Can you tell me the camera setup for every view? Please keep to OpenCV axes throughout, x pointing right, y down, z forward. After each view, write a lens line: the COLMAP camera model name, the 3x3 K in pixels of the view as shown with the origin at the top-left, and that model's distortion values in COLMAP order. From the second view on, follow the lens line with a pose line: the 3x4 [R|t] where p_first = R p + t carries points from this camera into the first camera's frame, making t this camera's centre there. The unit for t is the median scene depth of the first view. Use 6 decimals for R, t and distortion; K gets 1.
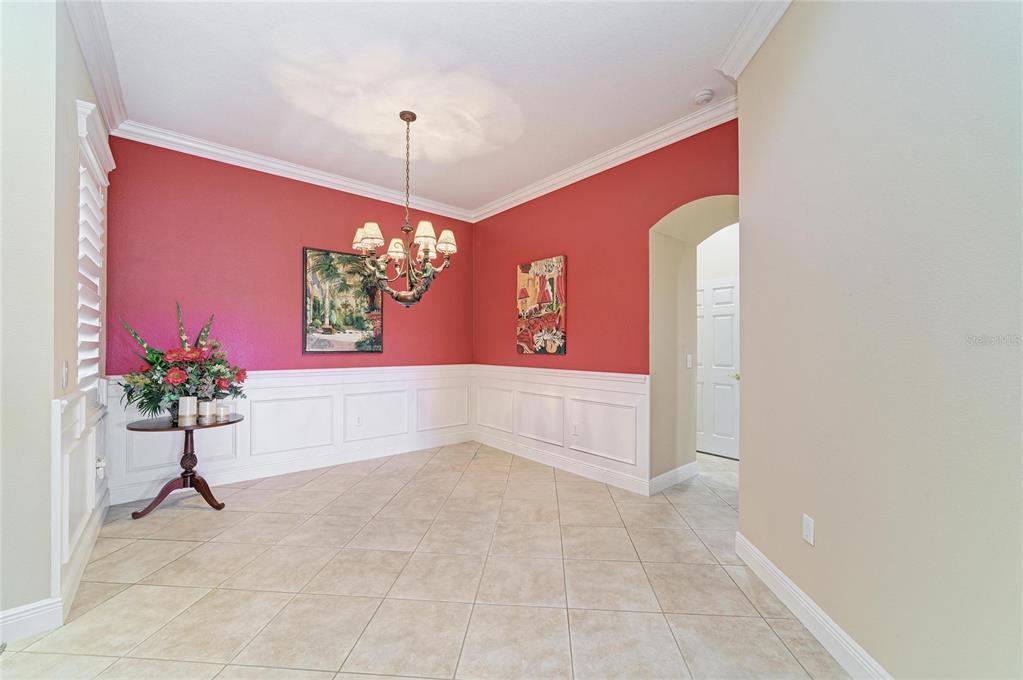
lens RADIAL K [[385.7, 0, 514.9], [0, 385.7, 345.4], [0, 0, 1]] dist [-0.012973, 0.000096]
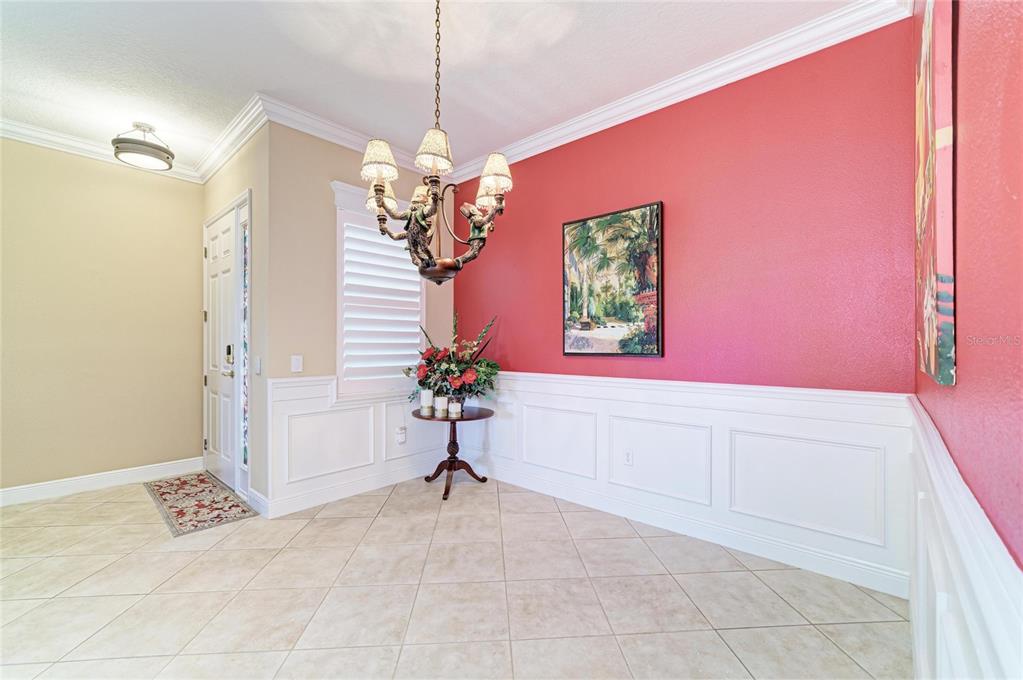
lens RADIAL K [[429.3, 0, 530.7], [0, 429.3, 342.8], [0, 0, 1]] dist [-0.016334, 0.000126]
pose [[0.152582, -0.006277, -0.988271, 0.321081], [0.002724, 0.999979, -0.005931, 0.000211], [0.988287, -0.001787, 0.152596, 0.764285]]
